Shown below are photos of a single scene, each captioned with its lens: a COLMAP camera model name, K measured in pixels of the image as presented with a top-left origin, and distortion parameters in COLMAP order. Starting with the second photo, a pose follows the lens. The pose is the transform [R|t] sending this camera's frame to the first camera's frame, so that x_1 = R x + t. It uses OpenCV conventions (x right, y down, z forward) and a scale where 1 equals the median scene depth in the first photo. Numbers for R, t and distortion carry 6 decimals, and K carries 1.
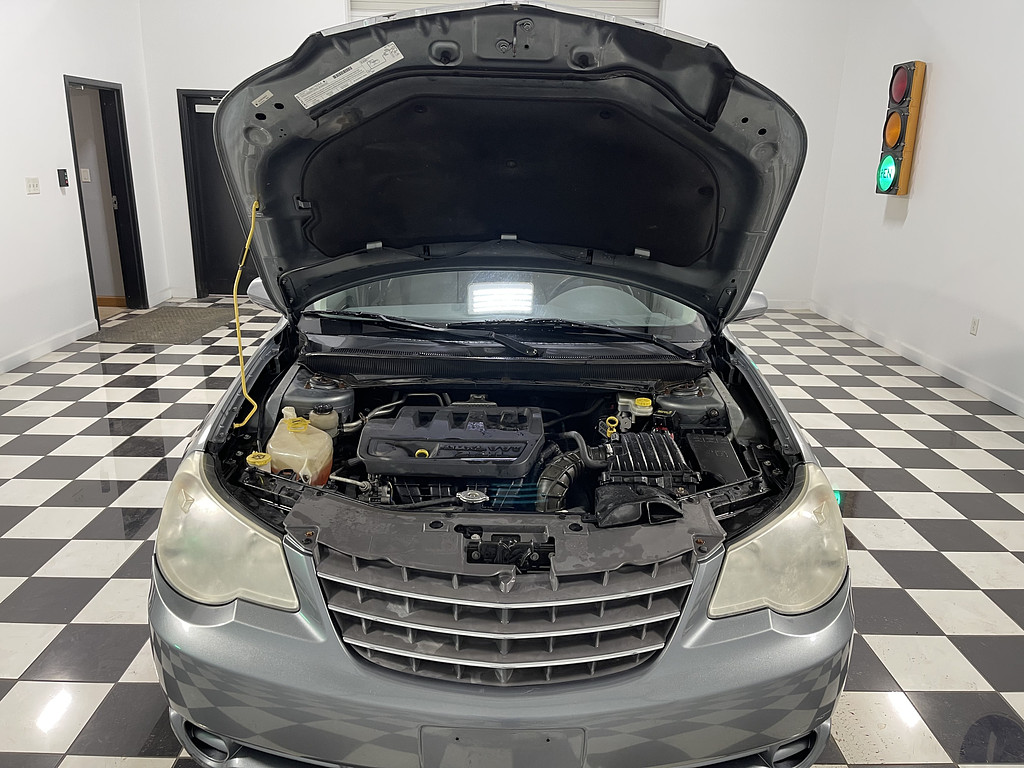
lens RADIAL K [[752.9, 0, 512.2], [0, 752.9, 386.8], [0, 0, 1]] dist [0.031380, -0.014346]
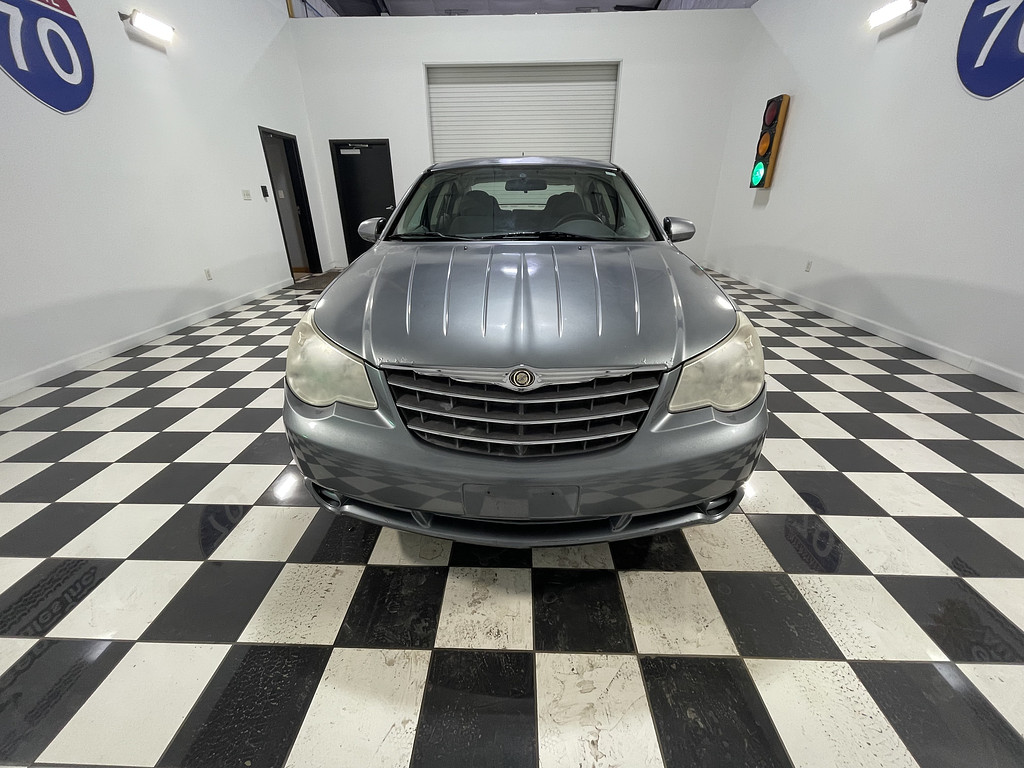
lens RADIAL K [[416.5, 0, 511.0], [0, 416.5, 377.7], [0, 0, 1]] dist [0.008451, -0.002121]
pose [[0.999095, -0.007427, -0.041872, 0.002700], [0.013186, 0.990204, 0.139005, 0.112660], [0.040430, -0.139431, 0.989406, 0.204092]]
